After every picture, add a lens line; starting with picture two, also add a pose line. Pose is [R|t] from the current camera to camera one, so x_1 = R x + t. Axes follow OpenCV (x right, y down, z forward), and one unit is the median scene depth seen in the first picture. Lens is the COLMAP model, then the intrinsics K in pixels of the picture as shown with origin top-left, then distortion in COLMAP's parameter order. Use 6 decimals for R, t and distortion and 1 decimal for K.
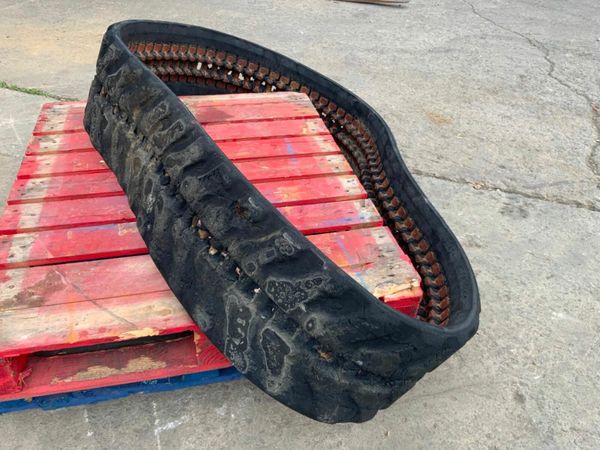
lens RADIAL K [[502.4, 0, 295.6], [0, 502.4, 222.3], [0, 0, 1]] dist [0.089827, -0.180073]
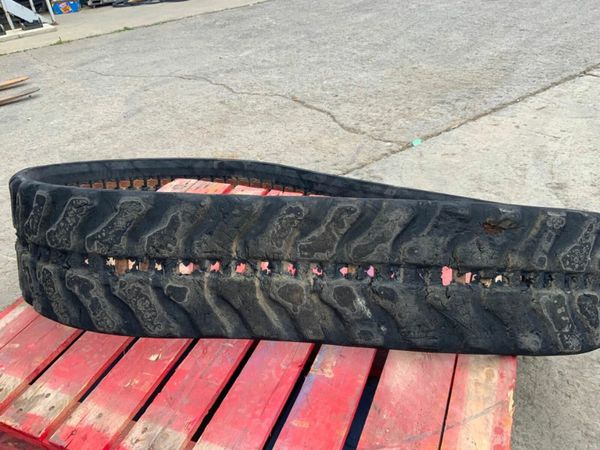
lens RADIAL K [[502.4, 0, 298.8], [0, 502.4, 236.7], [0, 0, 1]] dist [0.089827, -0.180073]
pose [[0.566186, -0.524032, 0.636258, -0.445441], [0.575956, 0.803709, 0.149422, -0.173630], [-0.589668, 0.281856, 0.756868, 0.220899]]
